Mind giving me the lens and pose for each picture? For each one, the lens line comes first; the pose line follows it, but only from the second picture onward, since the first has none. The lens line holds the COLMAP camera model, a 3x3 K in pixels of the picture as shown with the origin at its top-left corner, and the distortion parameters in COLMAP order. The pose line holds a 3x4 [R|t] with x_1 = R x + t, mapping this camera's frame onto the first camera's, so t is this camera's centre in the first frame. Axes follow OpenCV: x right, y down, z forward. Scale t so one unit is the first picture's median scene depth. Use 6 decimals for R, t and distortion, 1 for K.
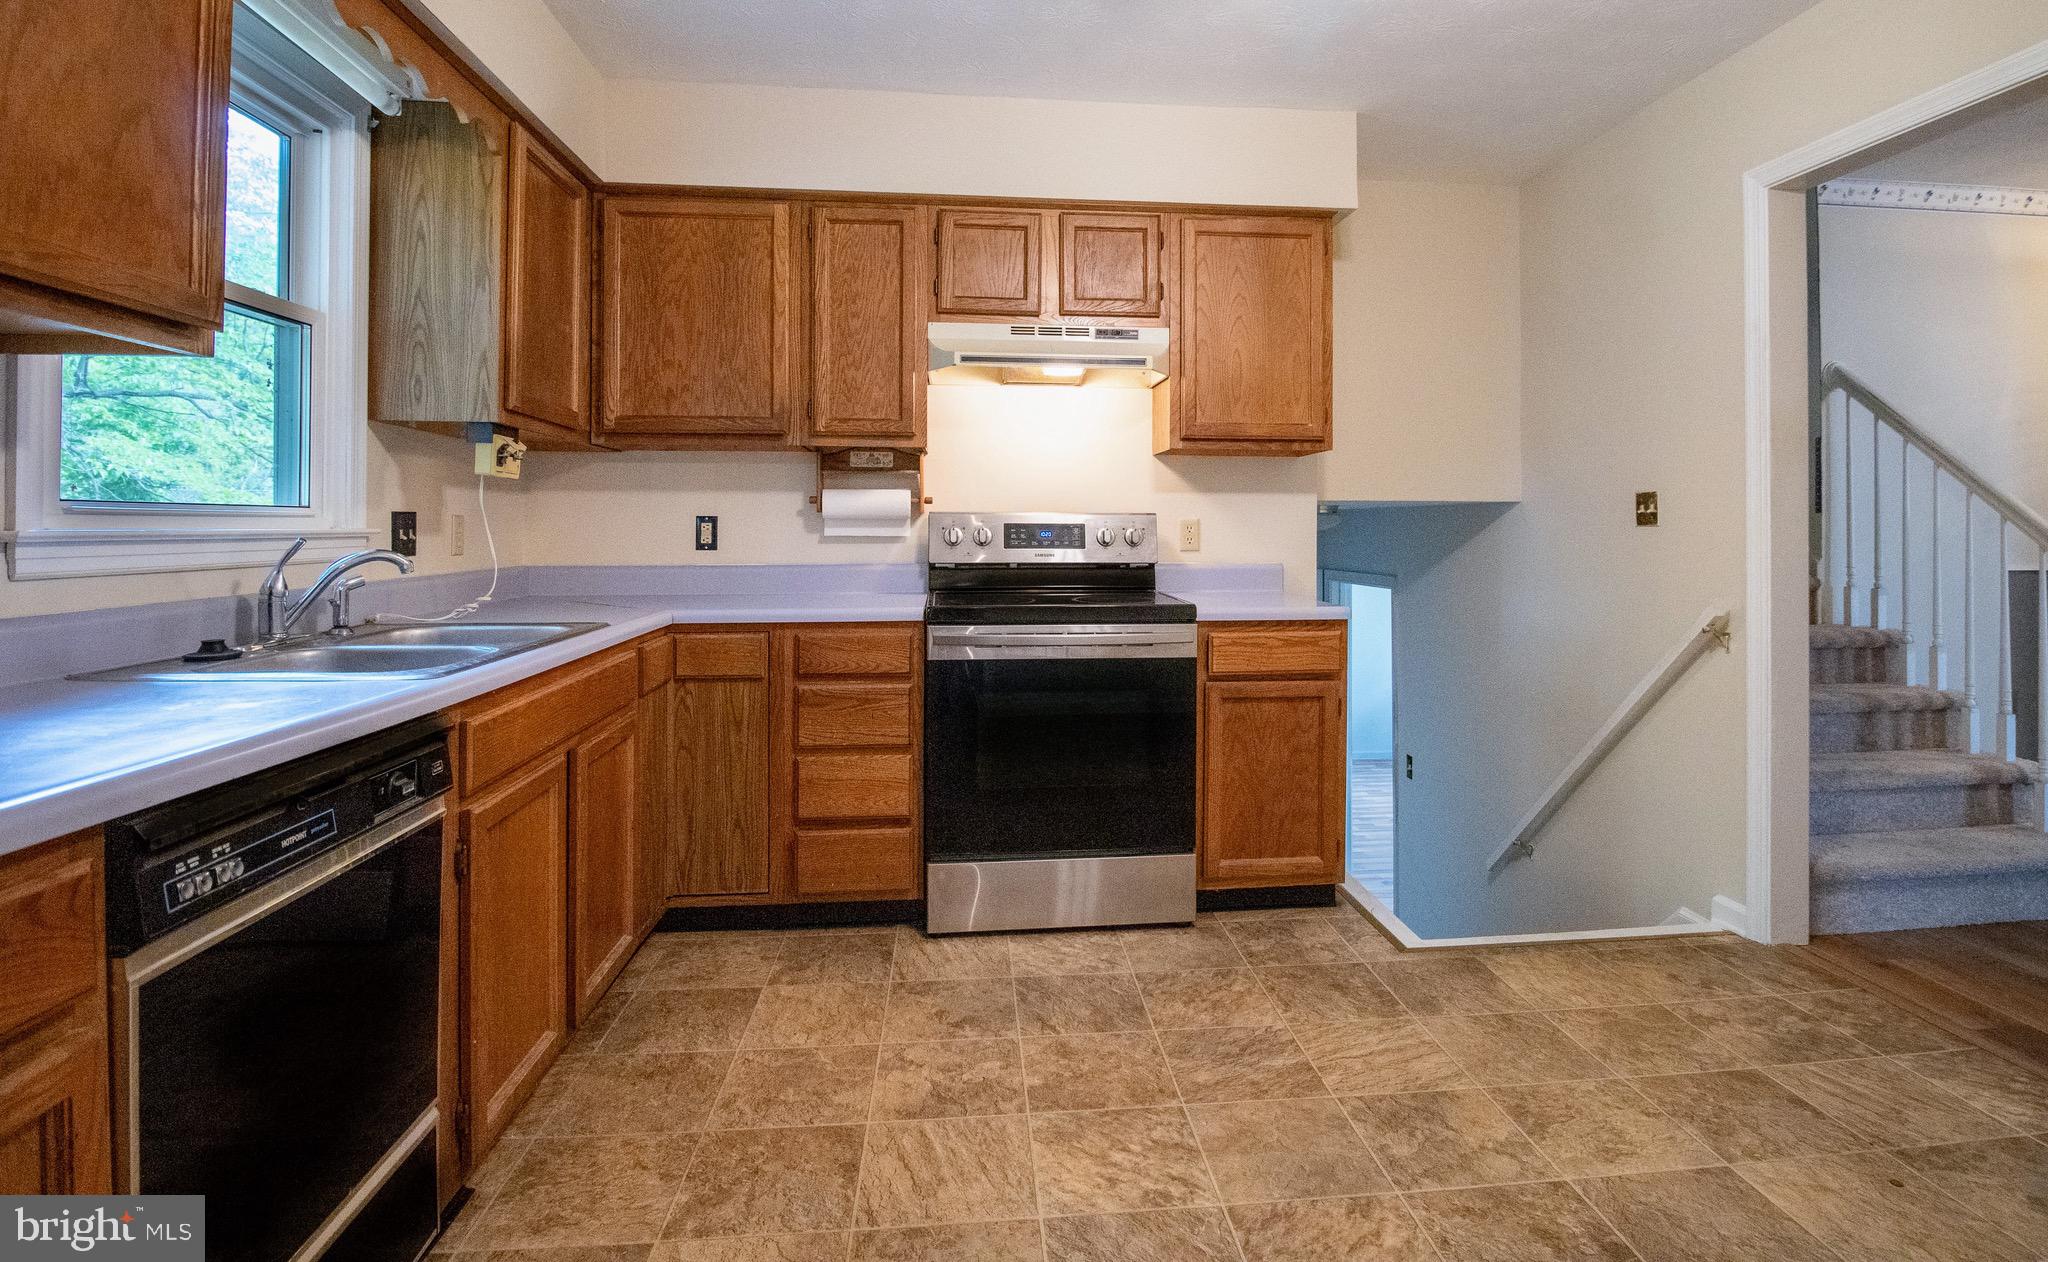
lens RADIAL K [[1042.3, 0, 1060.5], [0, 1042.3, 525.0], [0, 0, 1]] dist [-0.003234, -0.003193]
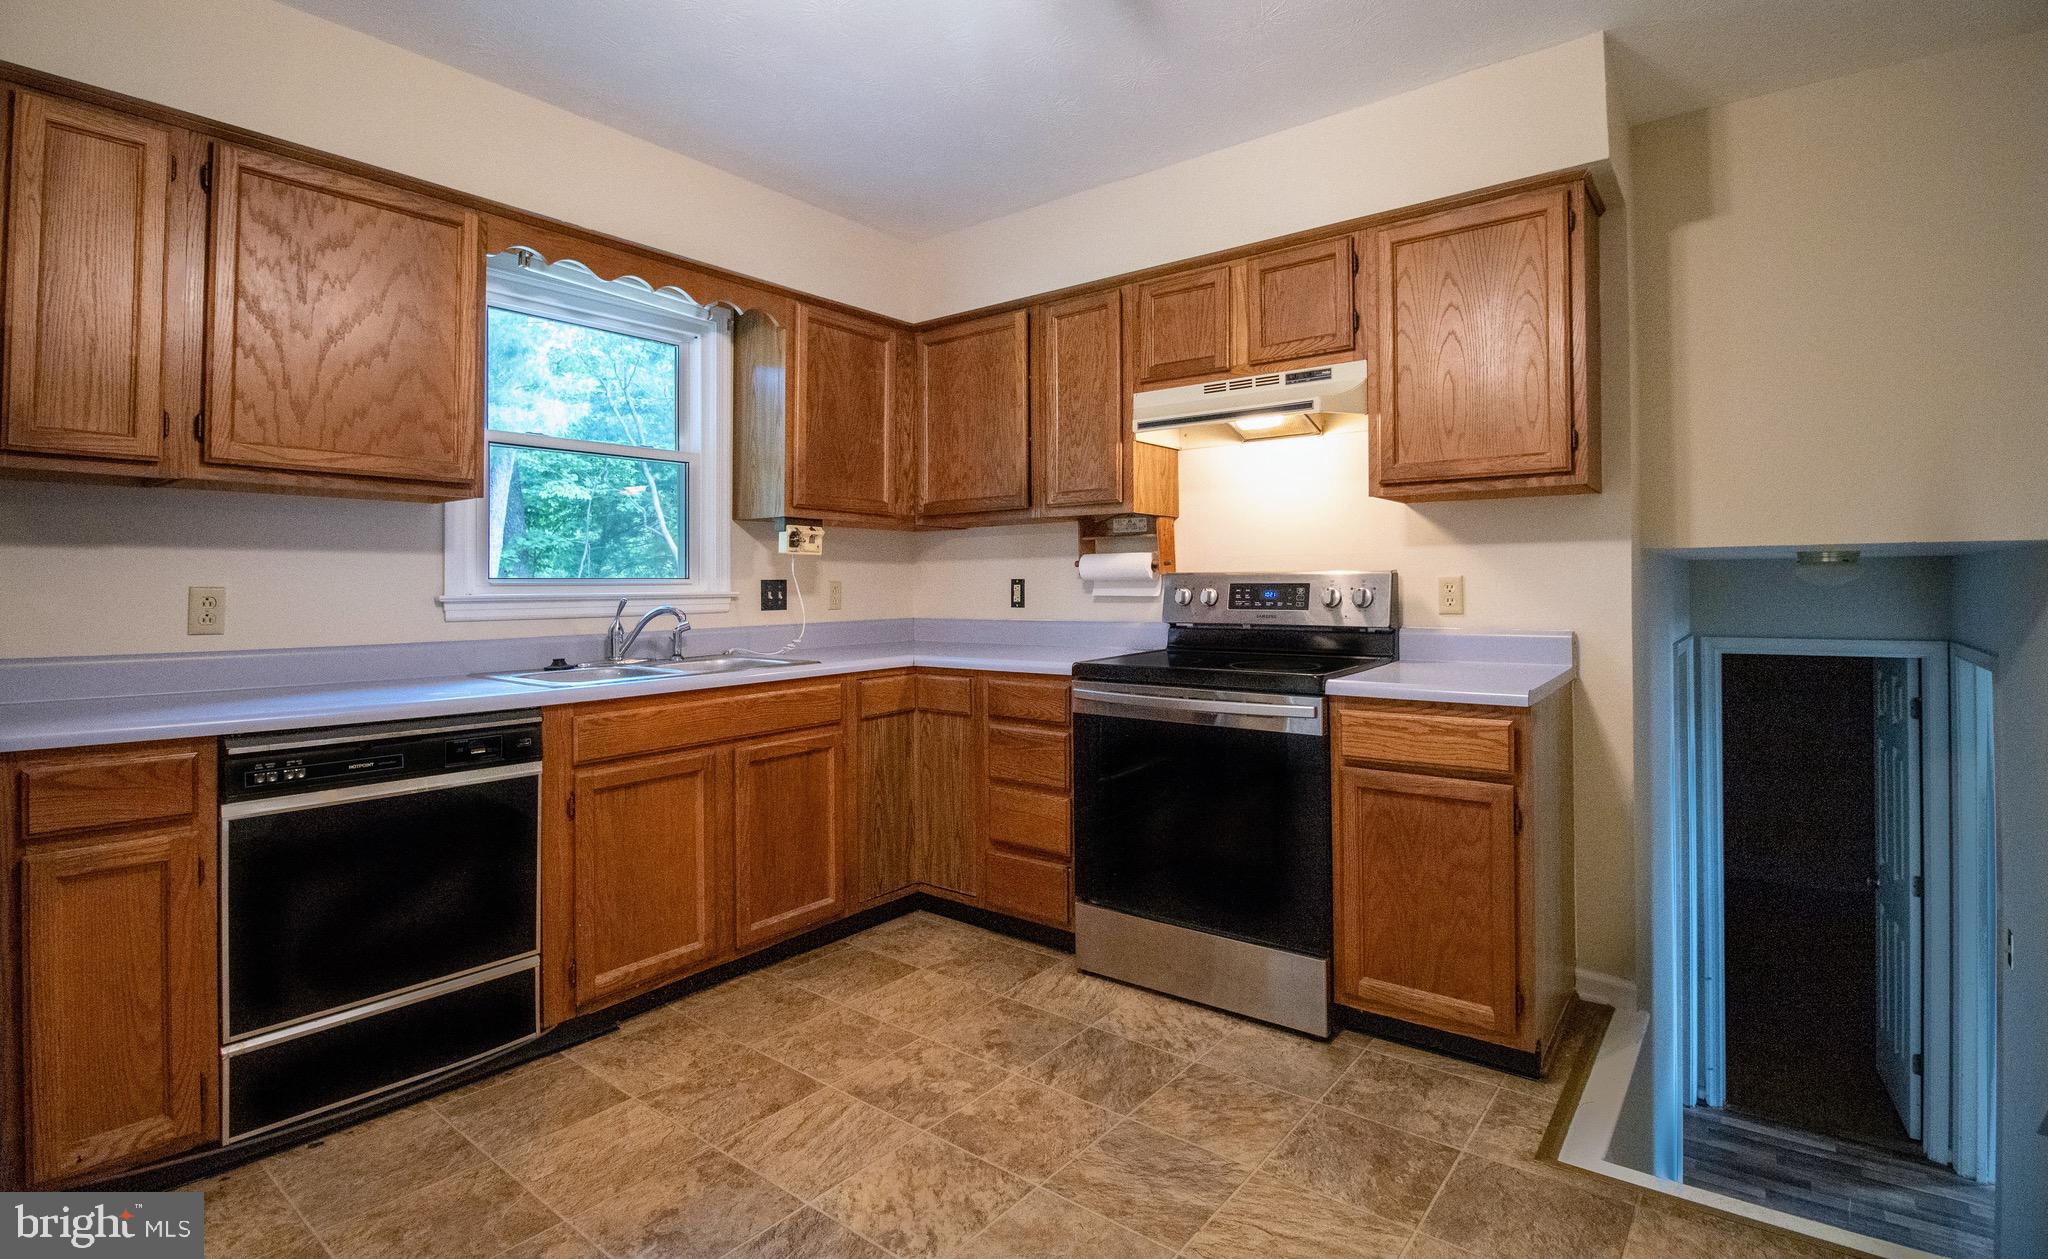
lens RADIAL K [[971.4, 0, 1029.2], [0, 971.4, 573.9], [0, 0, 1]] dist [-0.002562, -0.004957]
pose [[0.717635, -0.013606, -0.696286, 0.543776], [0.008265, 0.999905, -0.011022, -0.002572], [0.696370, 0.002155, 0.717679, 0.249690]]
